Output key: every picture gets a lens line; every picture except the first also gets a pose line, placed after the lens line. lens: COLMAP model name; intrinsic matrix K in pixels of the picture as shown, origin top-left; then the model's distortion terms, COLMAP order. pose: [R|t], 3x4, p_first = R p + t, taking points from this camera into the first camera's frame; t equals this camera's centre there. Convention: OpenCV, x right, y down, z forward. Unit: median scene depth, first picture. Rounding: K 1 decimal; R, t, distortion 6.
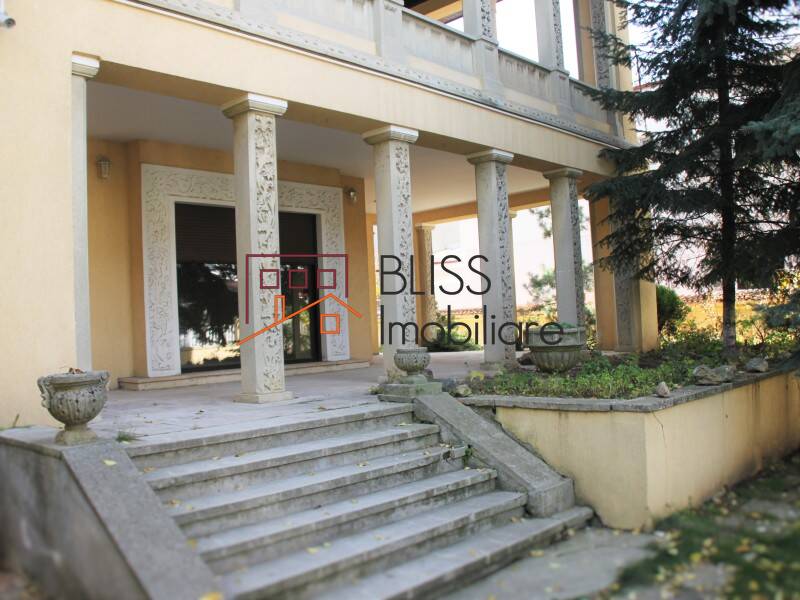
lens RADIAL K [[742.7, 0, 394.1], [0, 742.7, 313.8], [0, 0, 1]] dist [-0.176917, 0.128195]
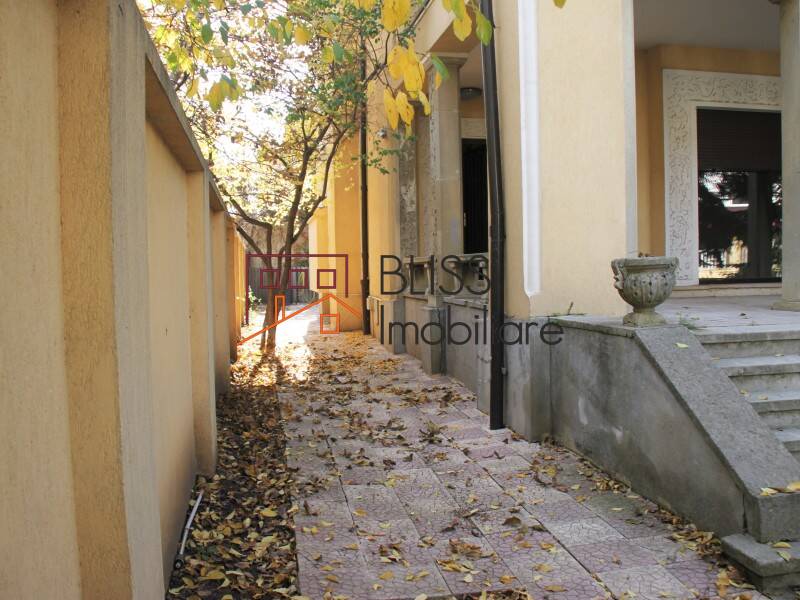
lens RADIAL K [[742.7, 0, 394.1], [0, 742.7, 313.8], [0, 0, 1]] dist [-0.176917, 0.128195]
pose [[0.811793, 0.062909, -0.580547, -0.102106], [-0.006776, 0.995128, 0.098357, 0.049479], [0.583906, -0.075912, 0.808264, -0.035277]]
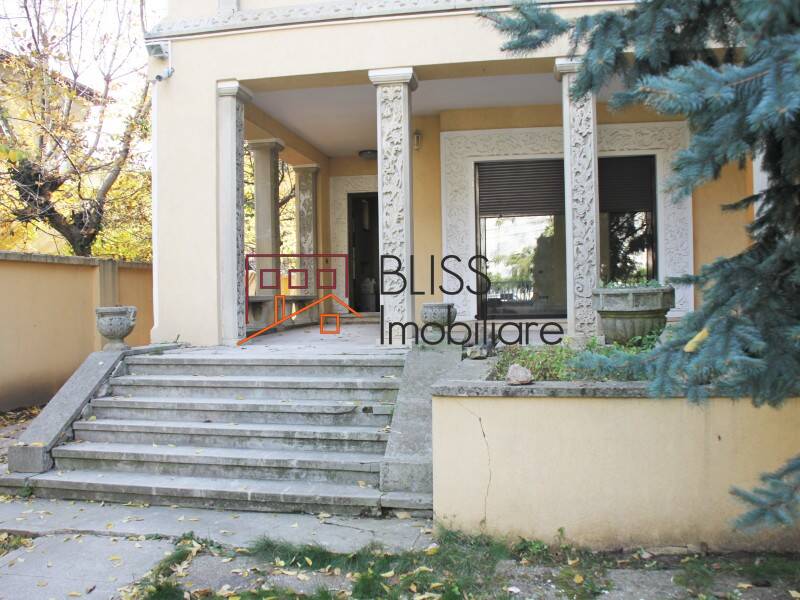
lens RADIAL K [[742.7, 0, 394.1], [0, 742.7, 313.8], [0, 0, 1]] dist [-0.176917, 0.128195]
pose [[0.543997, 0.059146, -0.837000, 0.976441], [0.003759, 0.997331, 0.072919, -0.013786], [0.839079, -0.042814, 0.542323, 0.505530]]
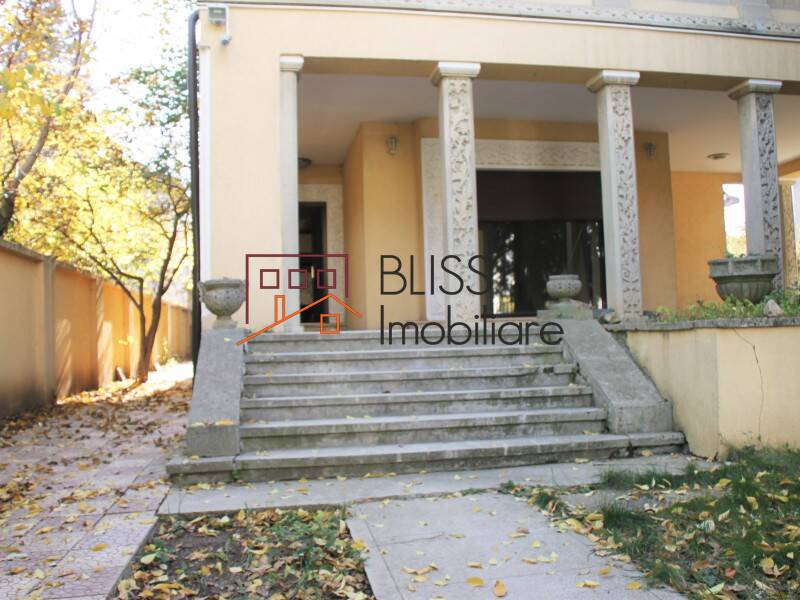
lens RADIAL K [[742.7, 0, 394.1], [0, 742.7, 313.8], [0, 0, 1]] dist [-0.176917, 0.128195]
pose [[0.802018, 0.006748, -0.597262, 0.544185], [0.000607, 0.999926, 0.012113, 0.103711], [0.597300, -0.010077, 0.801955, 0.029397]]
